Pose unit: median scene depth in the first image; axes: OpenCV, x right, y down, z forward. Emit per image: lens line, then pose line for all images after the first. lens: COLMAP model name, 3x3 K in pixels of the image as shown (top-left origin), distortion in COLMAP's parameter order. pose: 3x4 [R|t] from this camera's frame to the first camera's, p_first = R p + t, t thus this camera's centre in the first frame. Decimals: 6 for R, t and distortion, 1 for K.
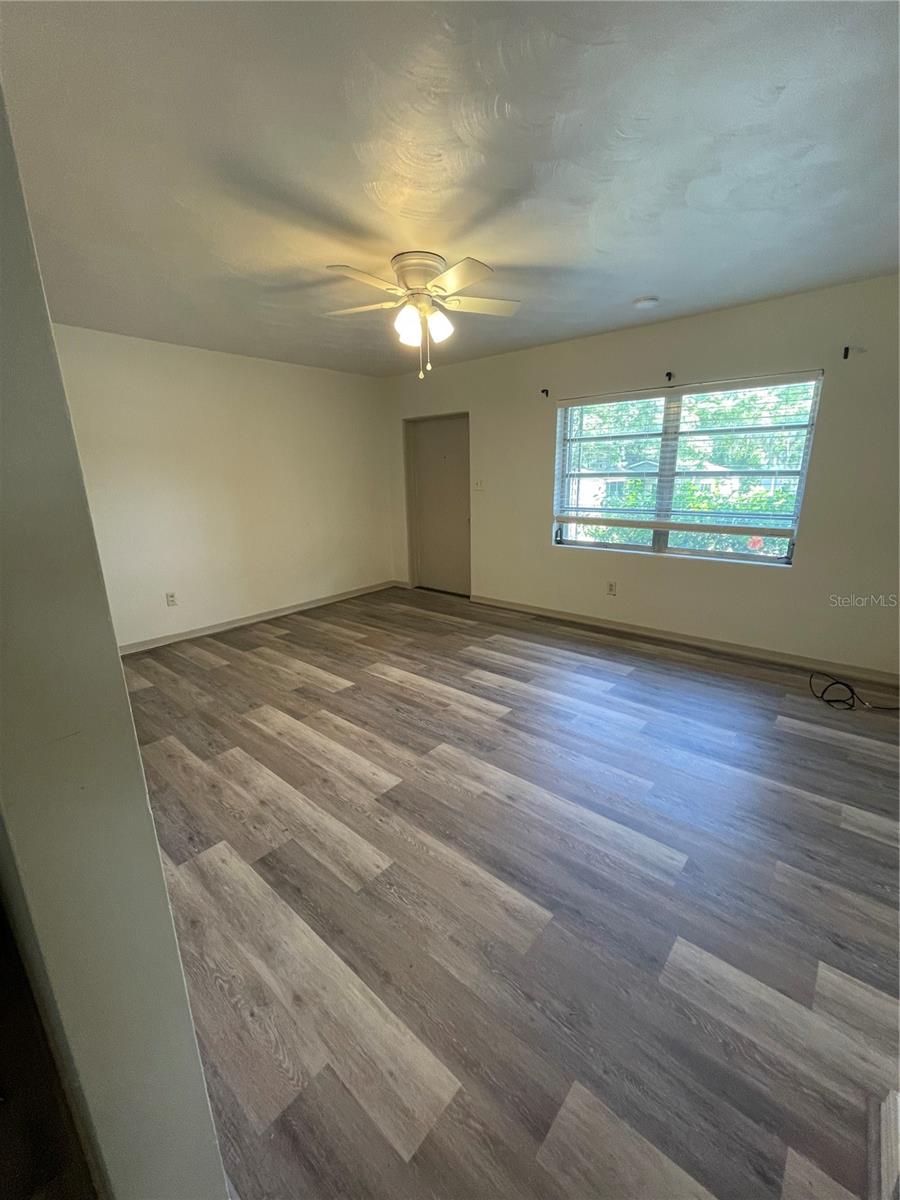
lens RADIAL K [[490.4, 0, 450.0], [0, 490.4, 600.0], [0, 0, 1]] dist [-0.000964, -0.000013]
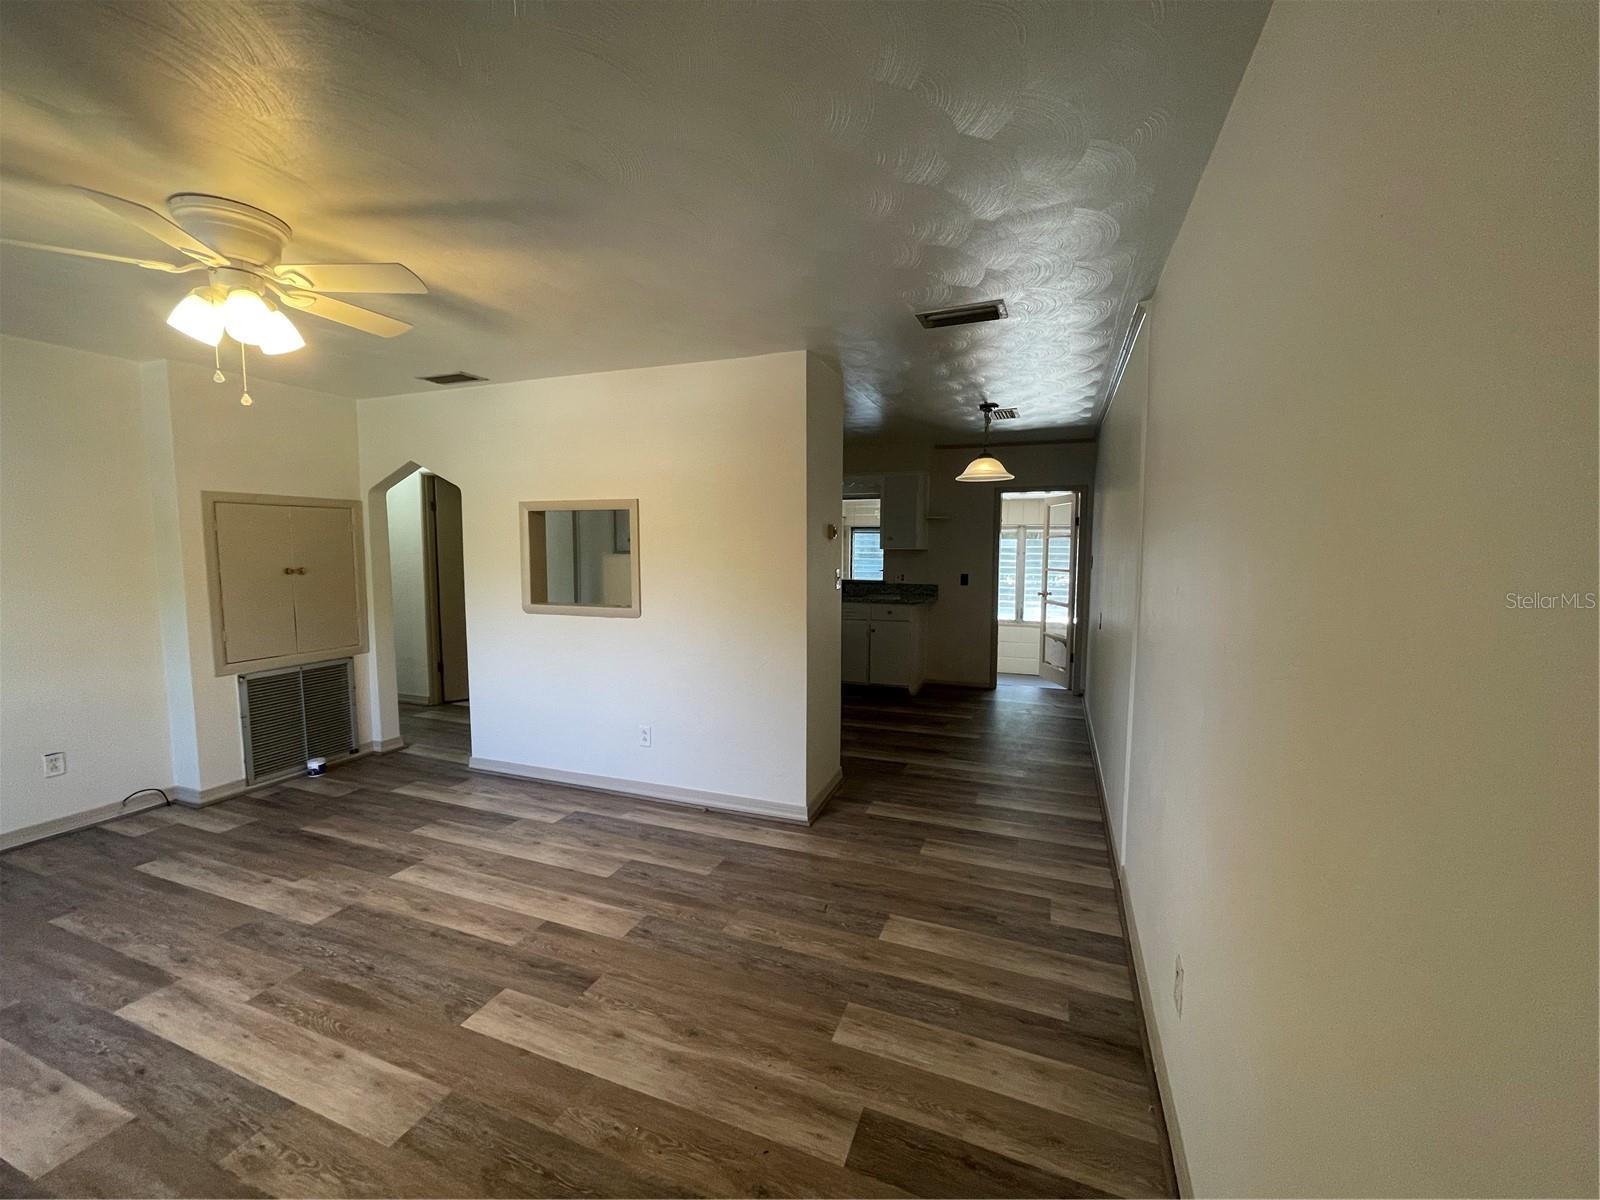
lens RADIAL K [[653.9, 0, 800.0], [0, 653.9, 600.0], [0, 0, 1]] dist [-0.000964, -0.000013]
pose [[-0.940048, 0.043675, -0.338234, -0.342616], [-0.072414, 0.943590, 0.323101, -0.467633], [0.333266, 0.328223, -0.883857, 1.719263]]
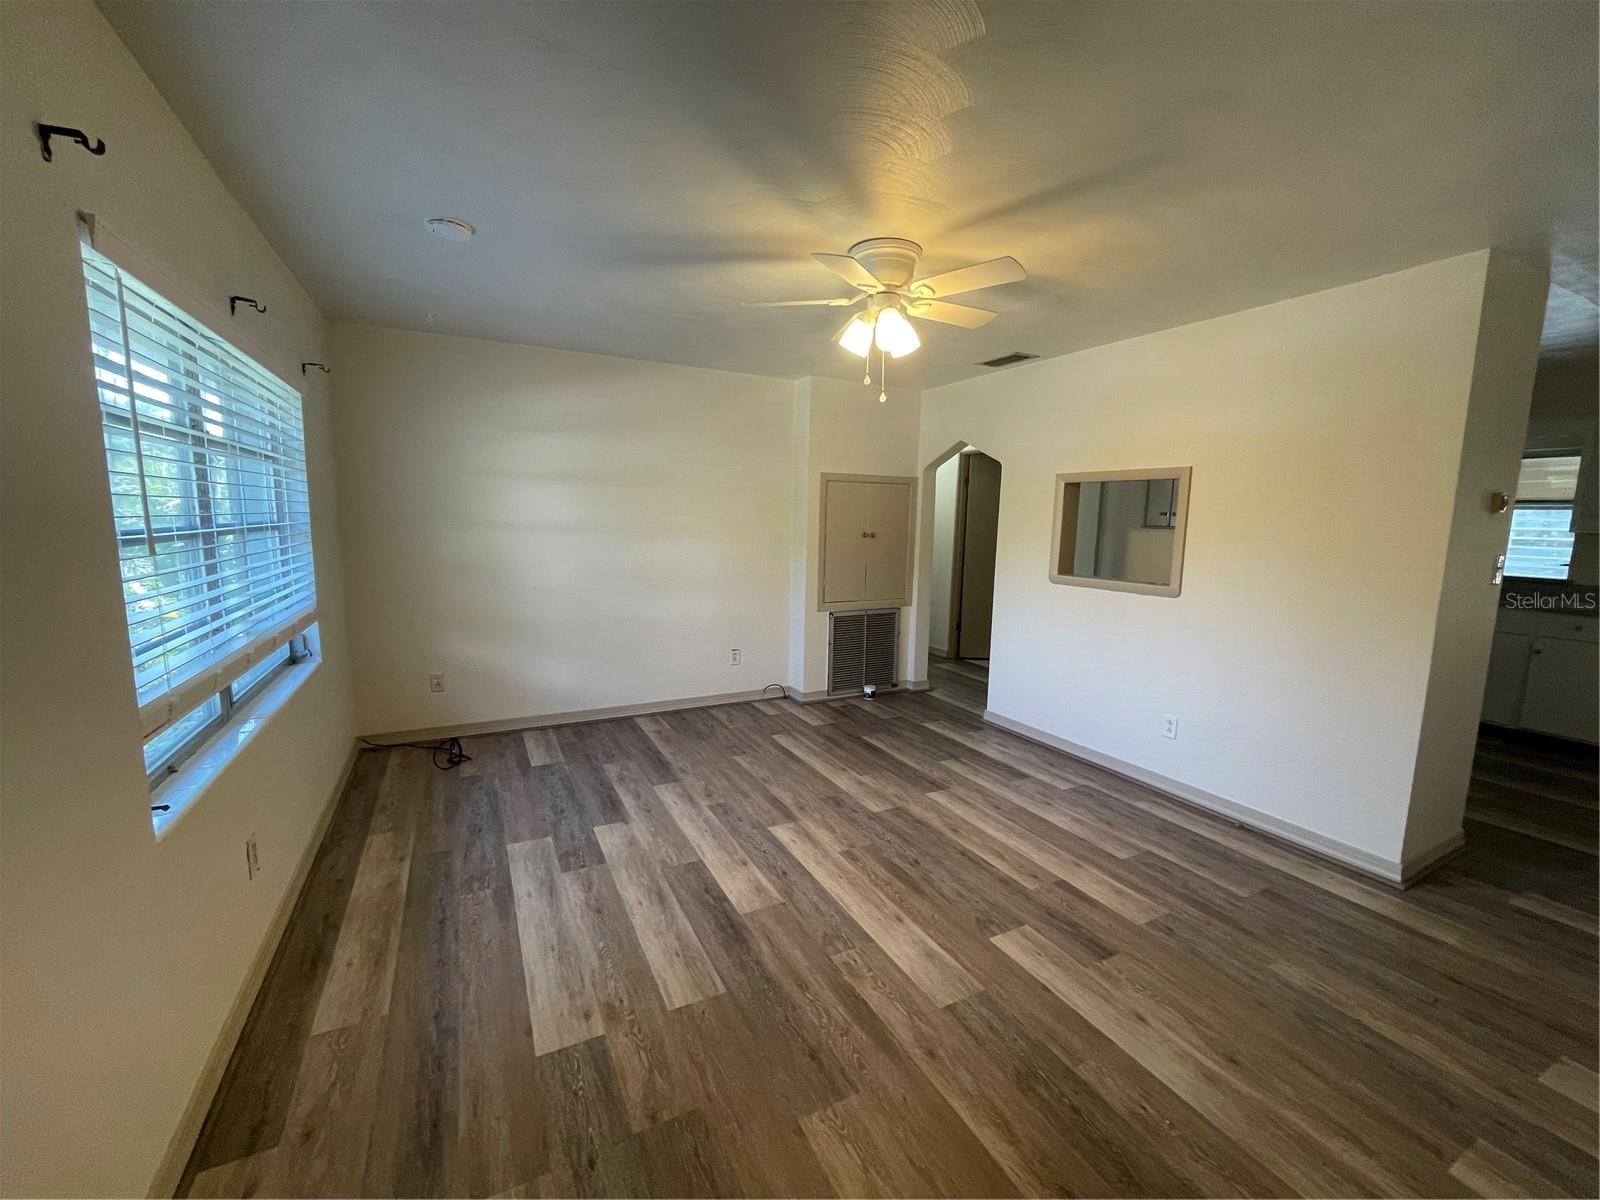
lens RADIAL K [[653.9, 0, 800.0], [0, 653.9, 600.0], [0, 0, 1]] dist [-0.000964, -0.000013]
pose [[-0.931168, -0.049276, 0.361245, -0.272009], [0.087256, 0.931910, 0.352036, -0.465648], [-0.353995, 0.359325, -0.863466, 1.744957]]
